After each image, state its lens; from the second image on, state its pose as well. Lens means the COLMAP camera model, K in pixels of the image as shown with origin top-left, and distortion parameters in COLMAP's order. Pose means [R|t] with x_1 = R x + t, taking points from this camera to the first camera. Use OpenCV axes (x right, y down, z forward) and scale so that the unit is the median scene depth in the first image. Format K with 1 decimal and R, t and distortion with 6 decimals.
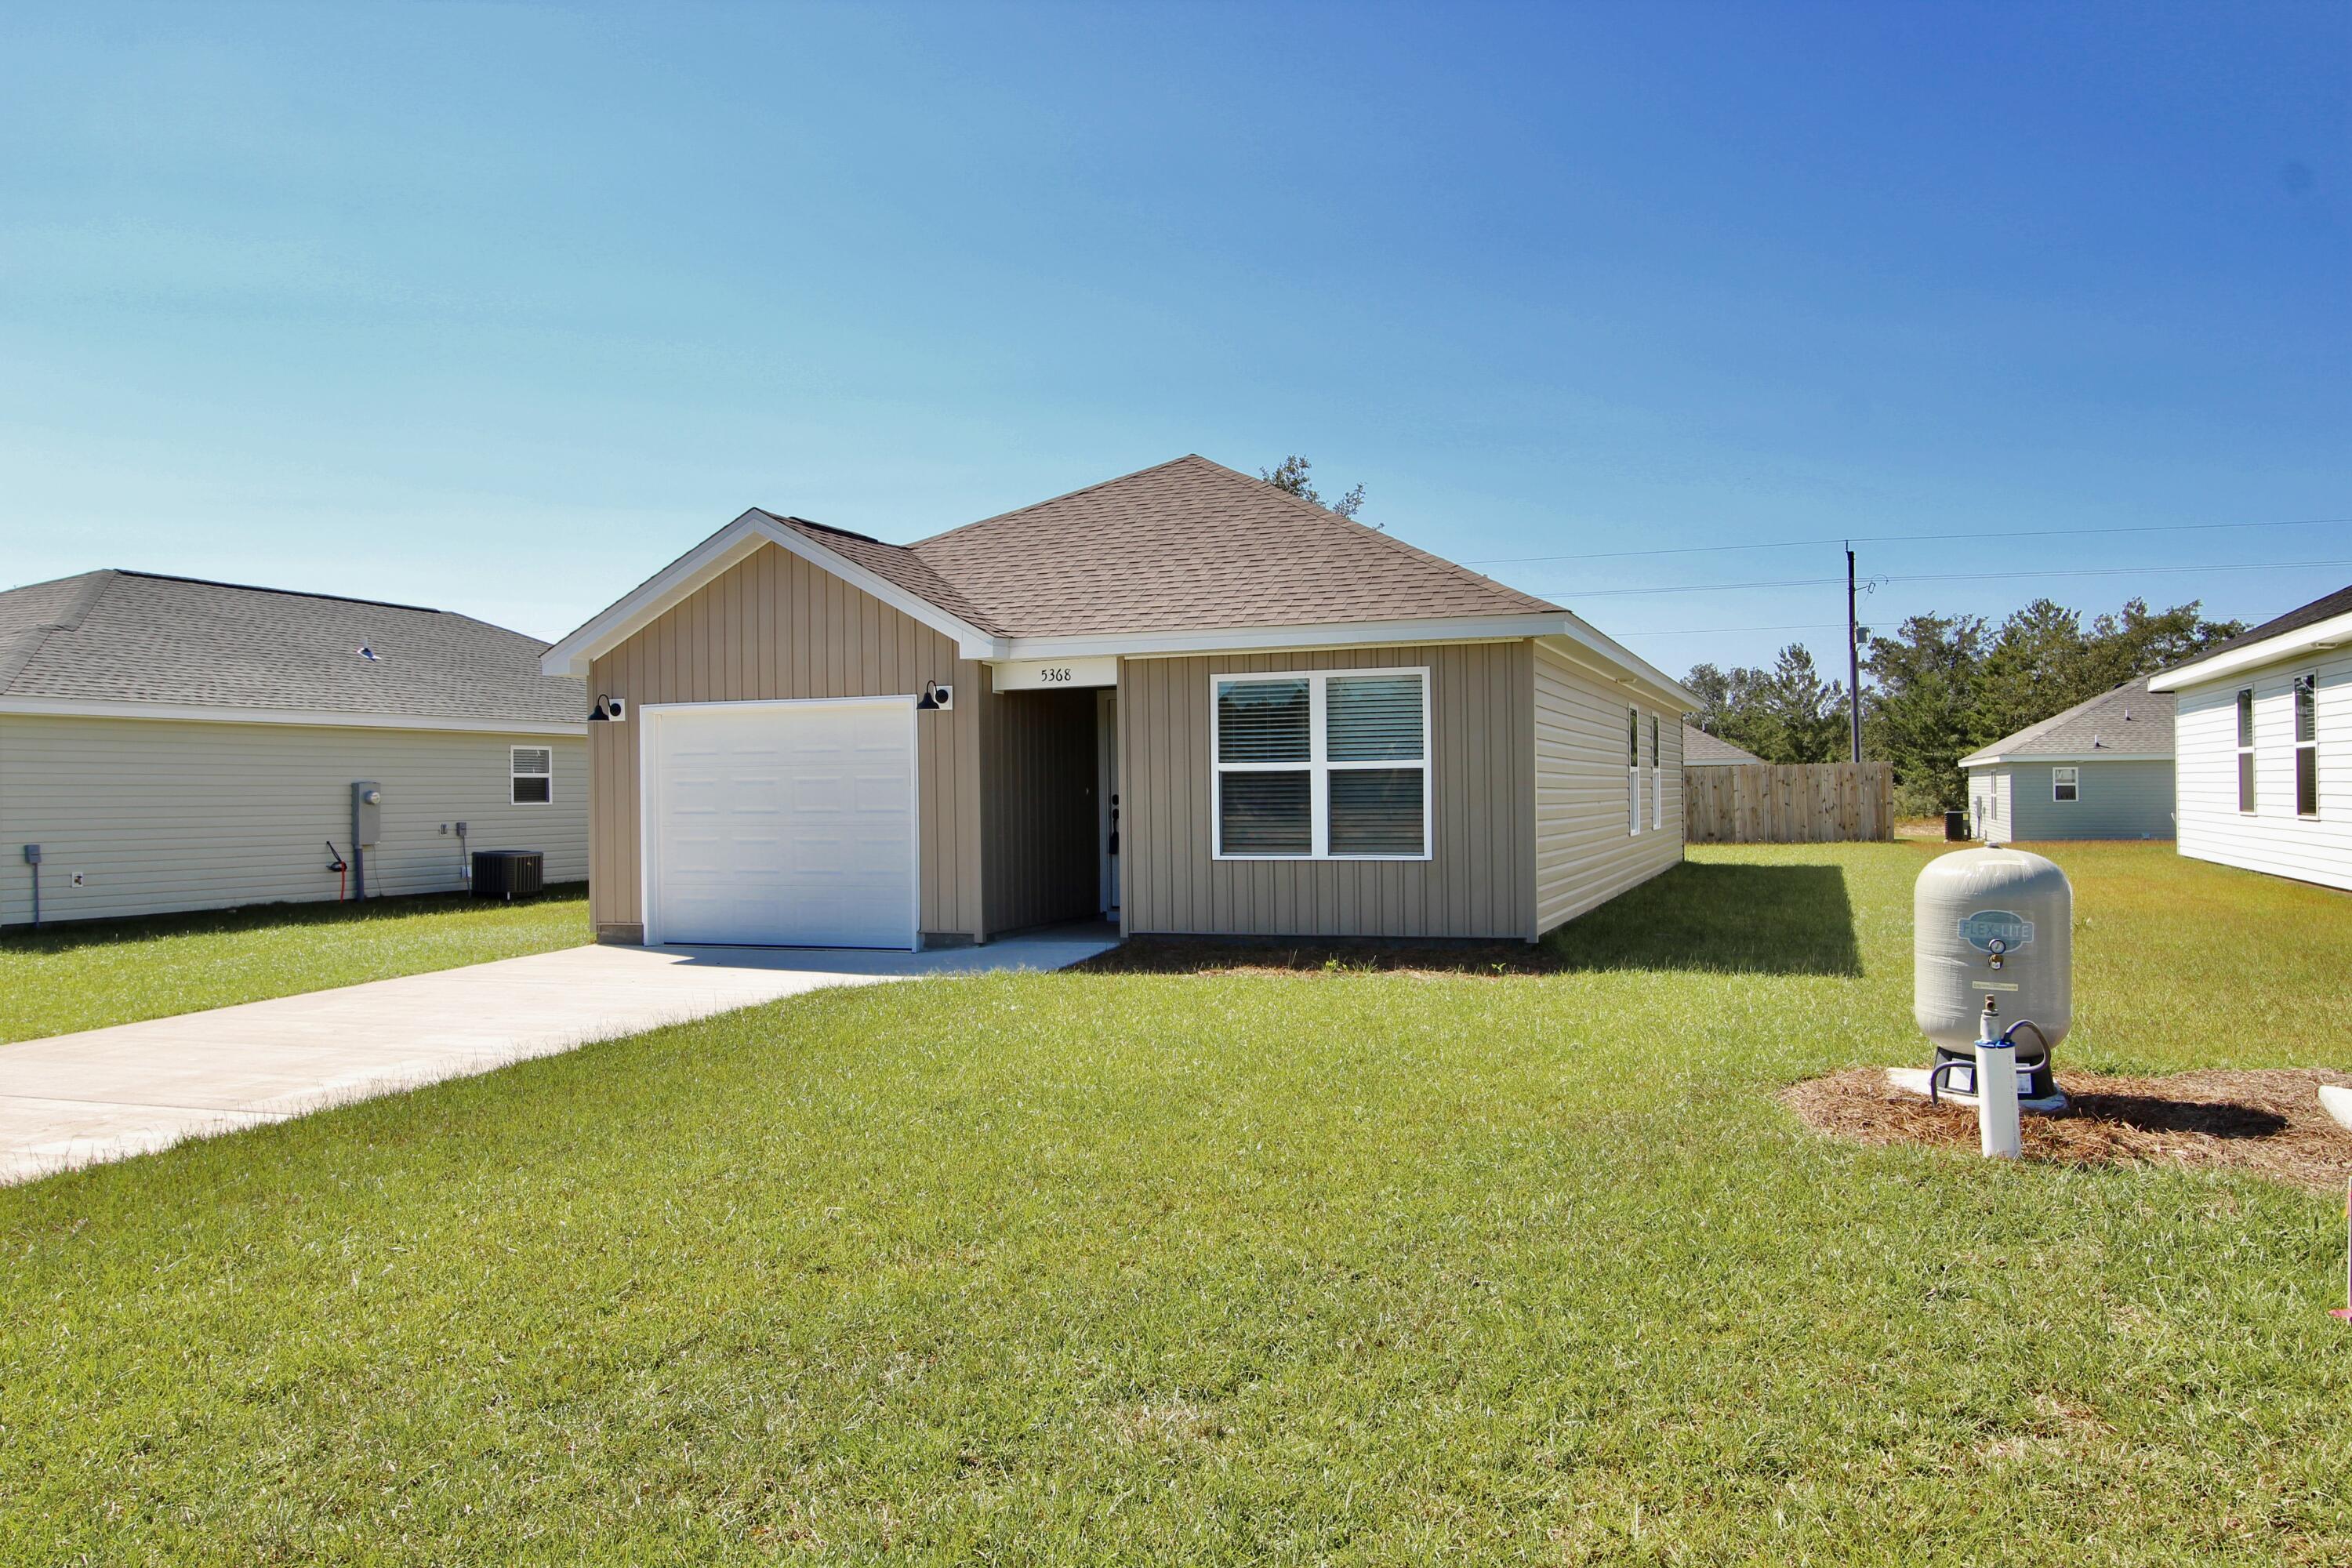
lens RADIAL K [[1690.5, 0, 1165.6], [0, 1690.5, 779.6], [0, 0, 1]] dist [0.039077, 0.001521]
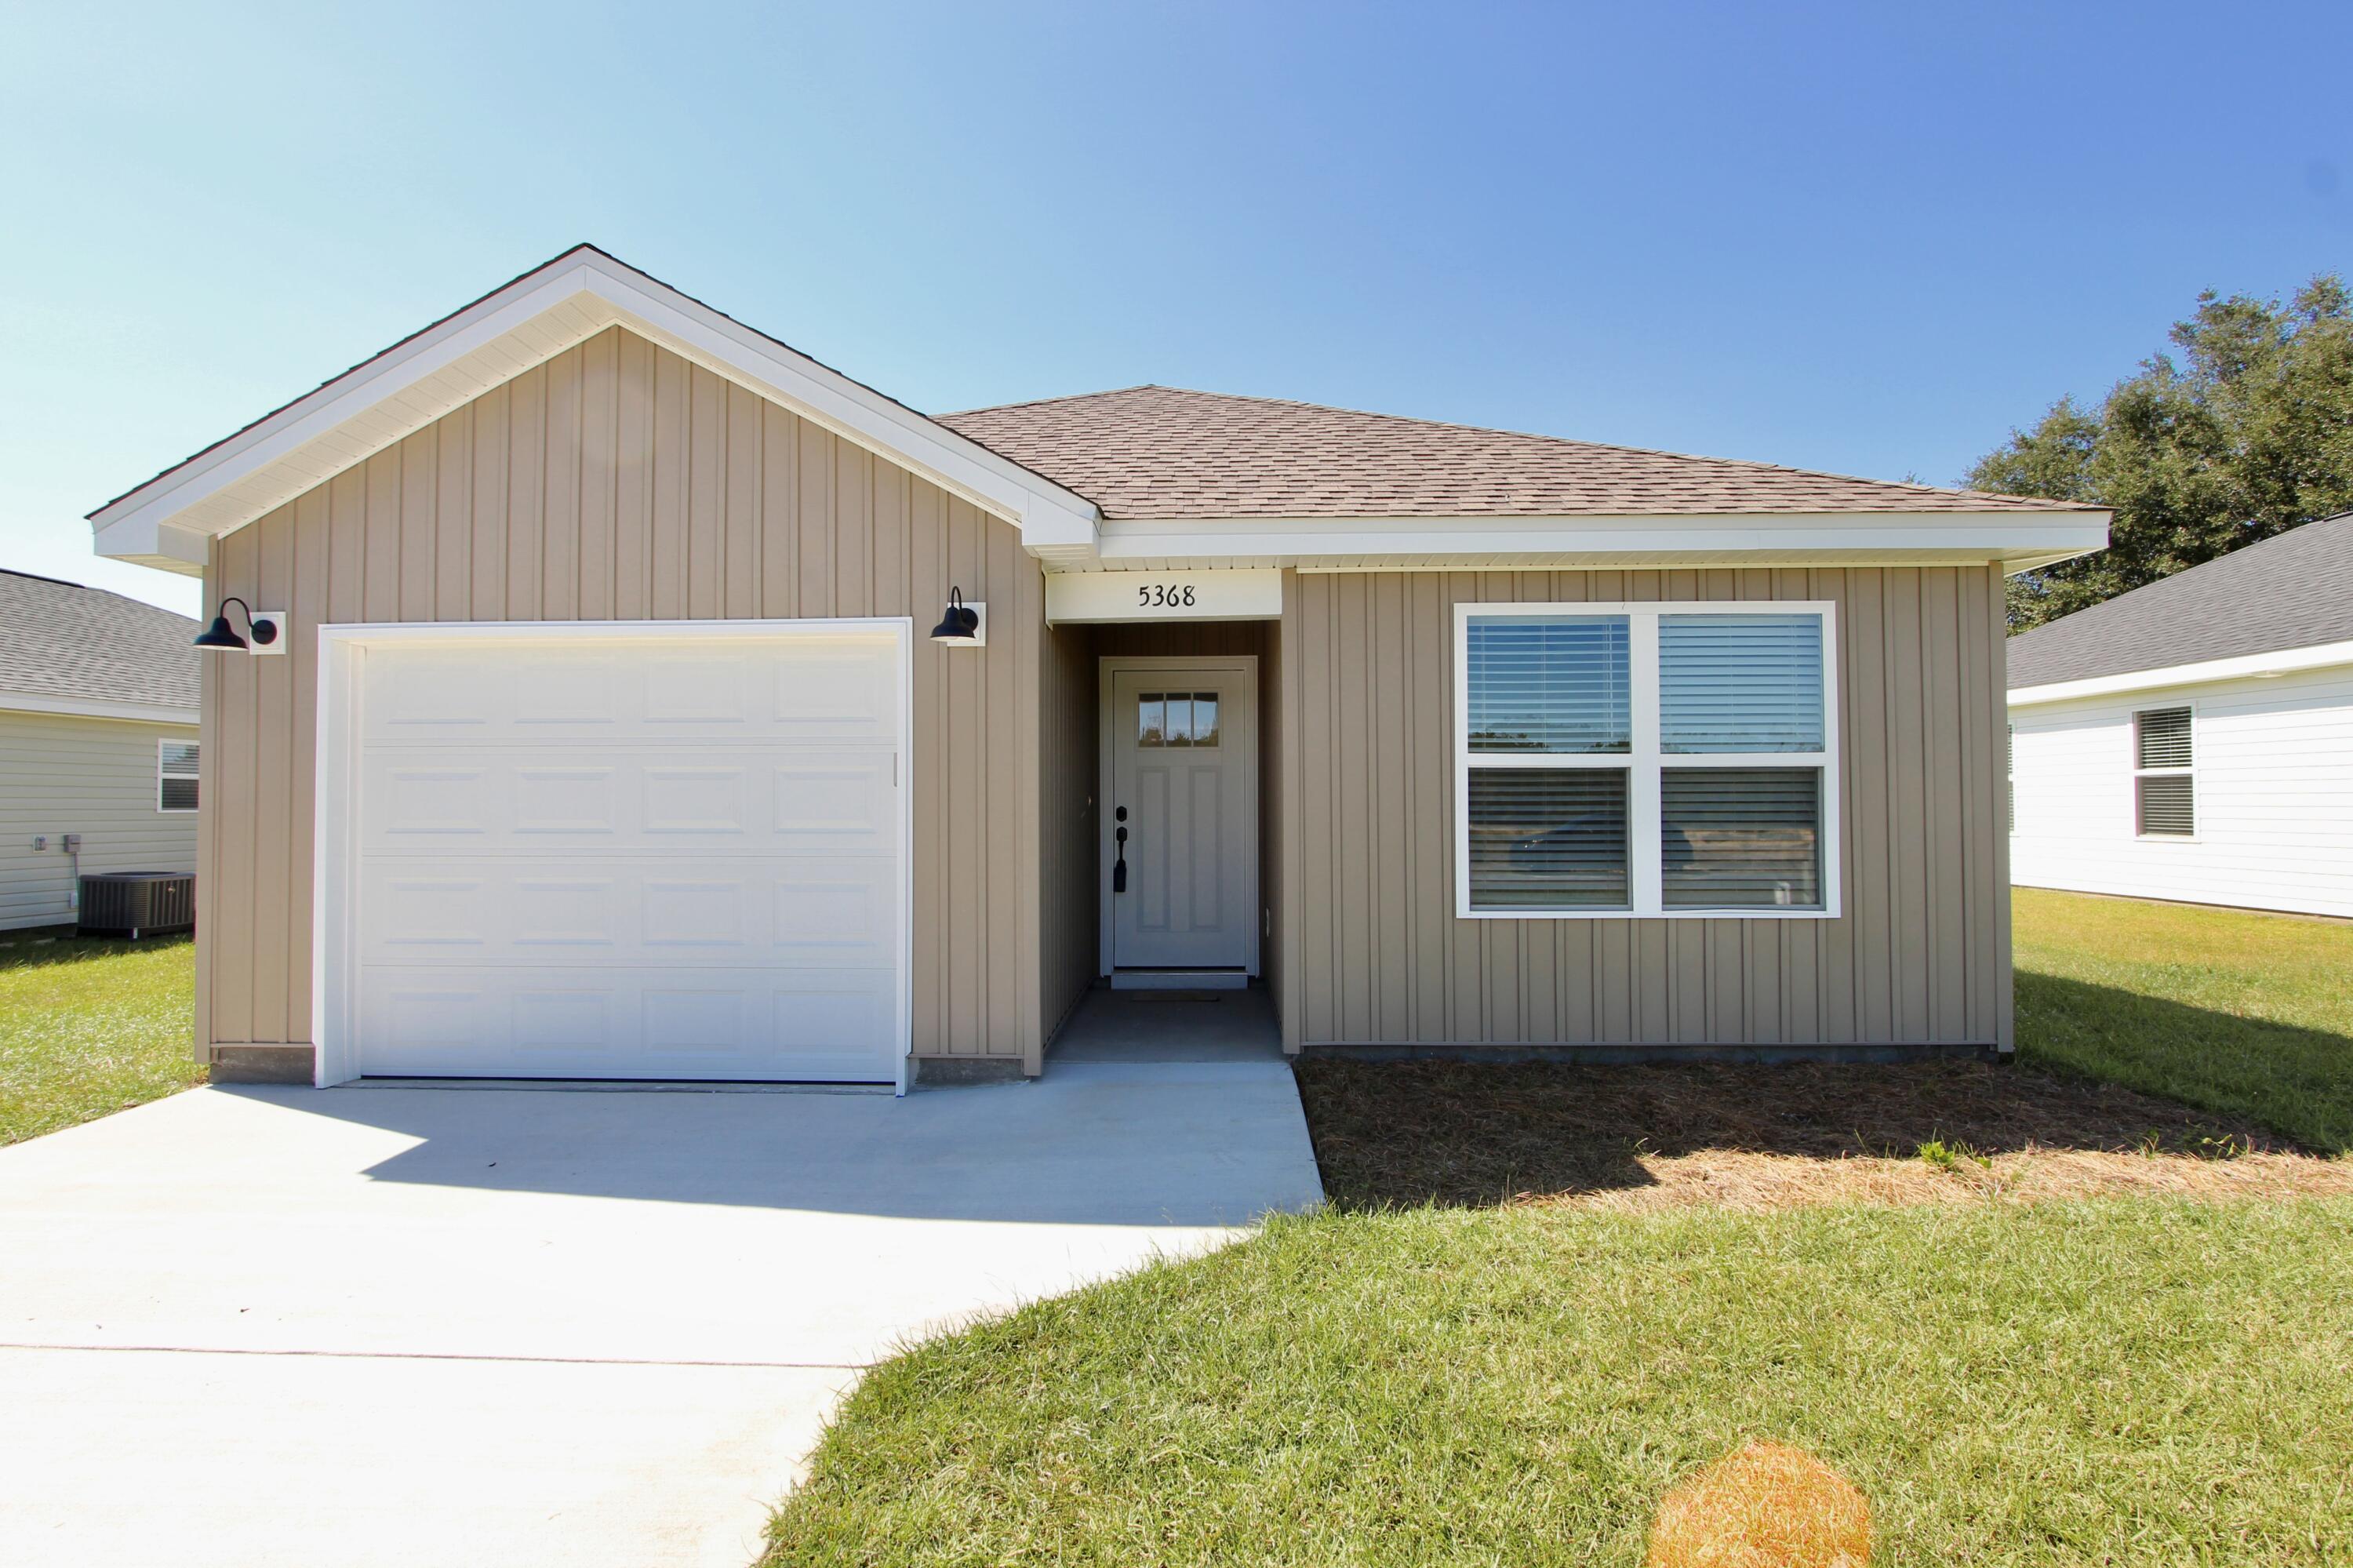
lens RADIAL K [[1130.3, 0, 1176.4], [0, 1130.3, 782.5], [0, 0, 1]] dist [-0.002065, -0.001211]
pose [[0.948167, 0.018160, 0.317252, -0.184933], [-0.012666, 0.999732, -0.019369, 0.009061], [-0.317519, 0.014347, 0.948143, 0.643967]]
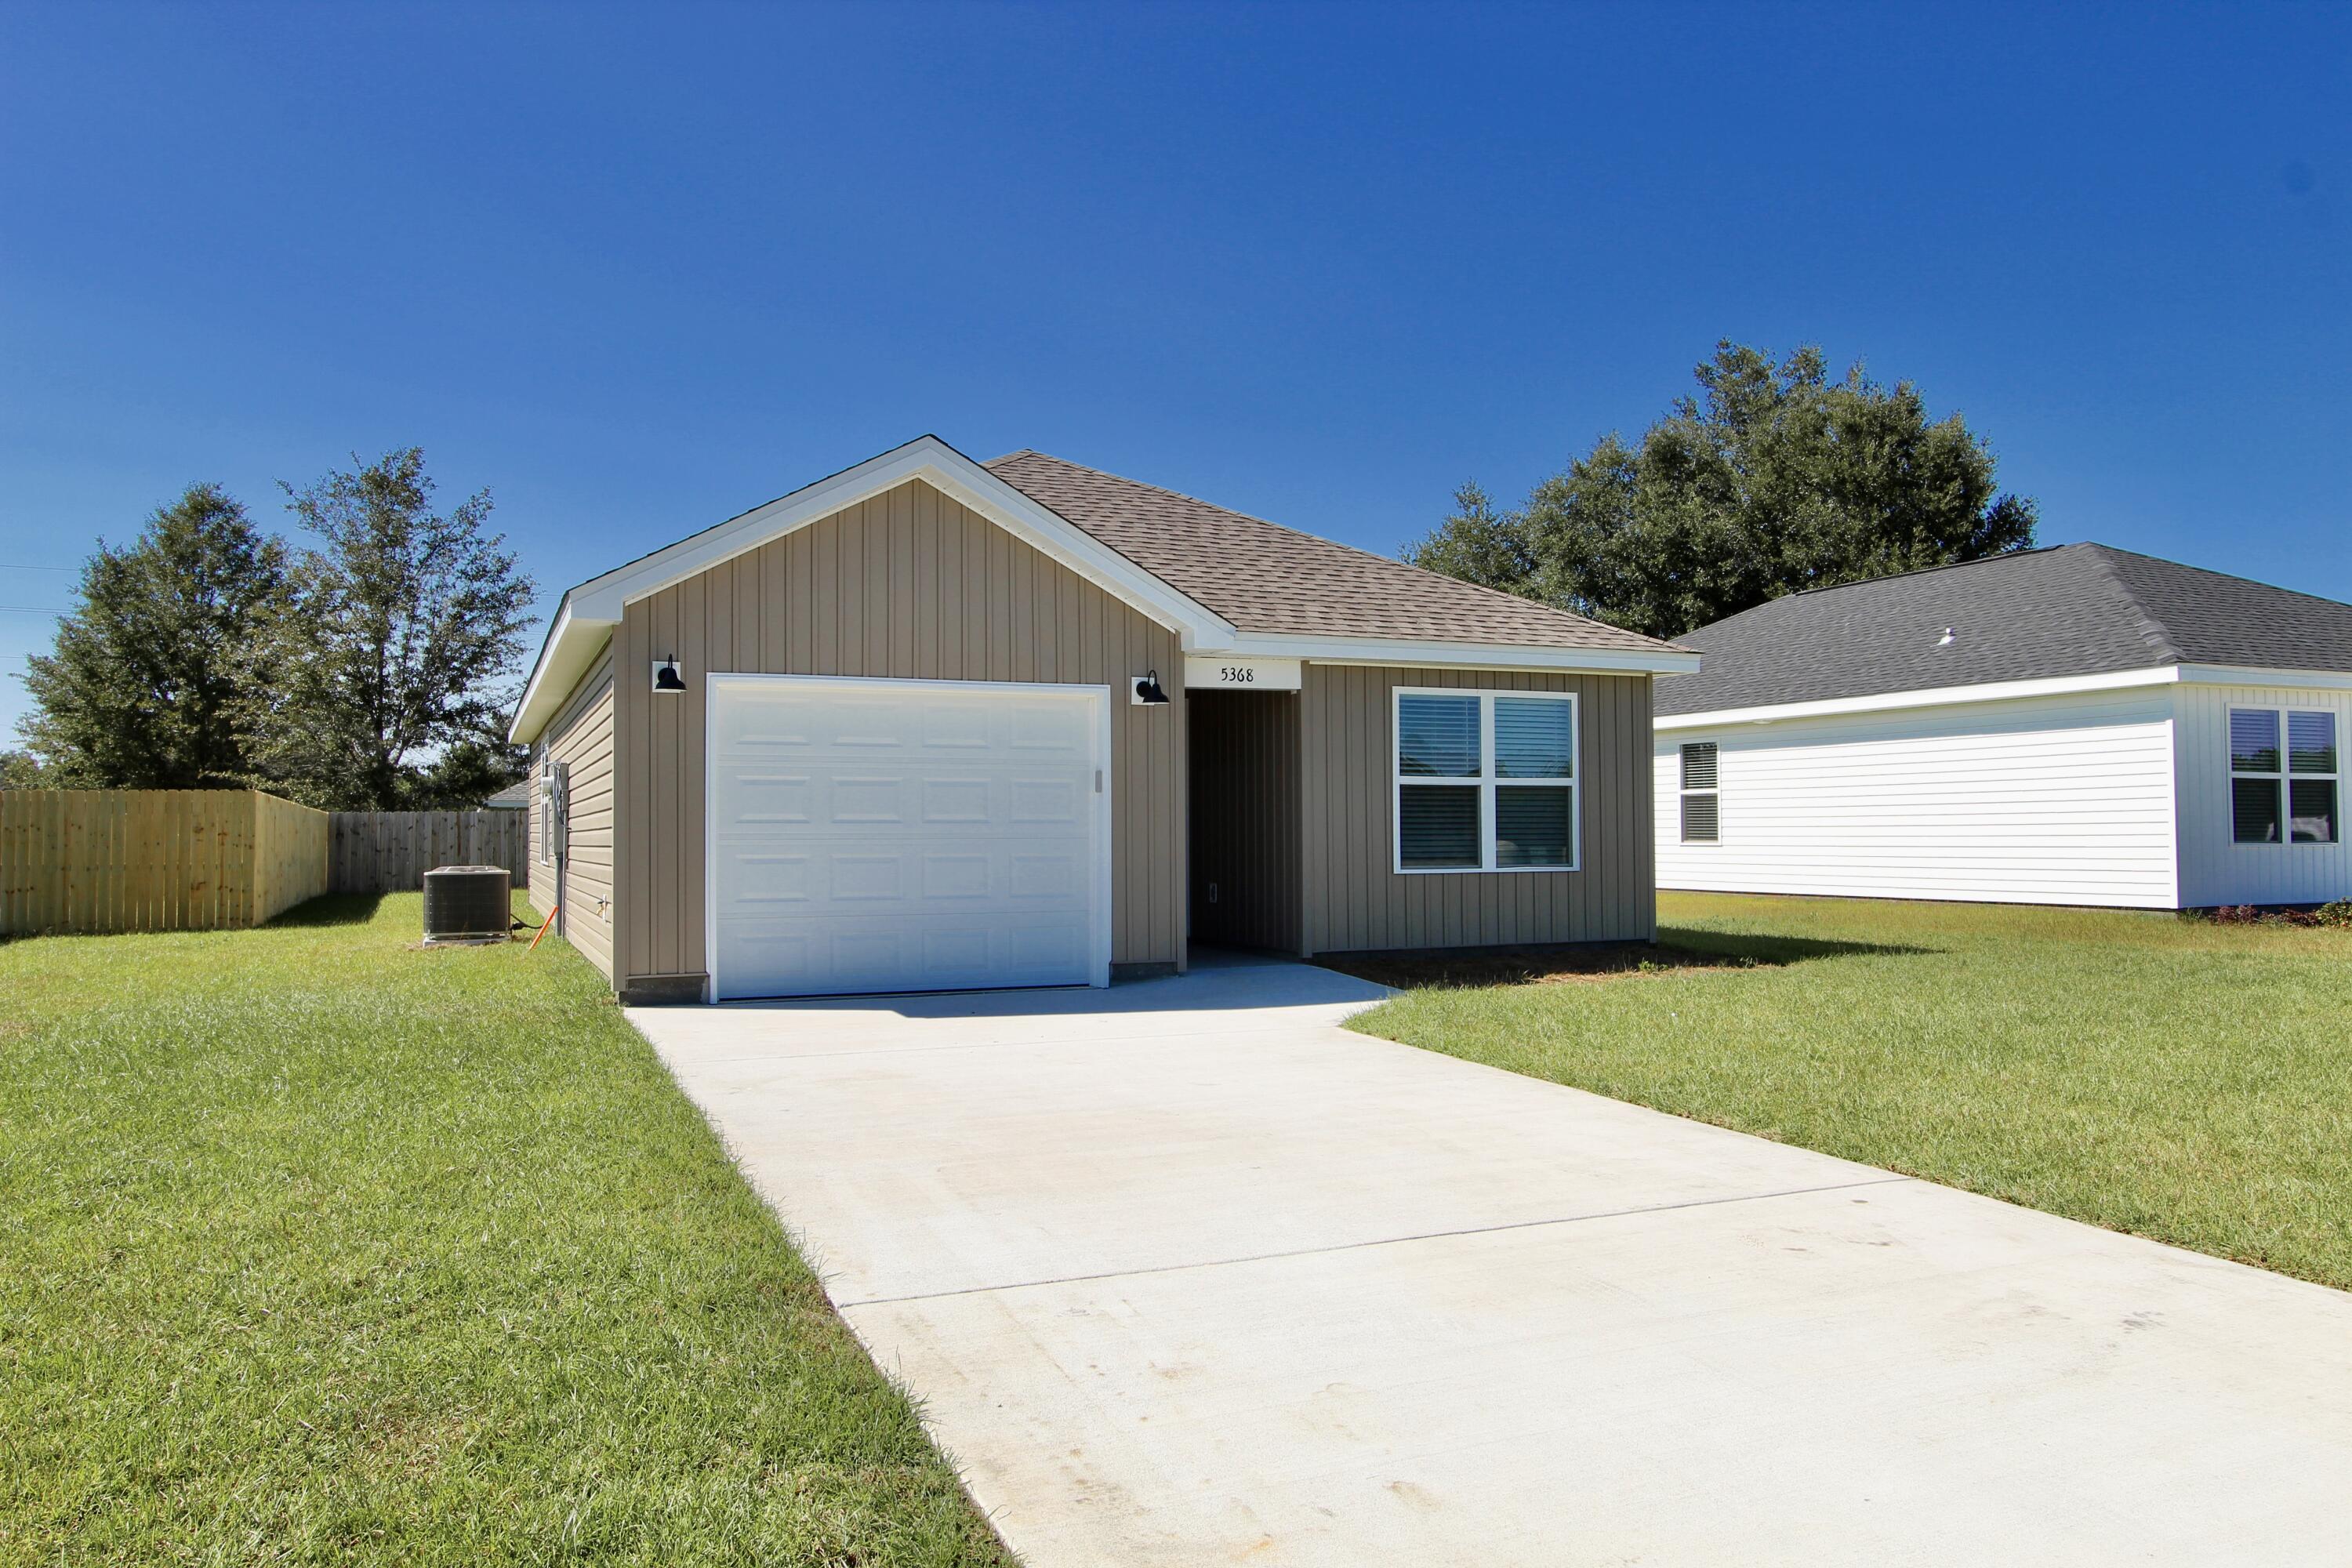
lens RADIAL K [[1690.5, 0, 1179.0], [0, 1690.5, 787.5], [0, 0, 1]] dist [0.039077, 0.001521]
pose [[0.721856, 0.029559, 0.691412, -0.730279], [-0.010661, 0.999444, -0.031597, 0.029011], [-0.691961, 0.015437, 0.721769, 0.364858]]
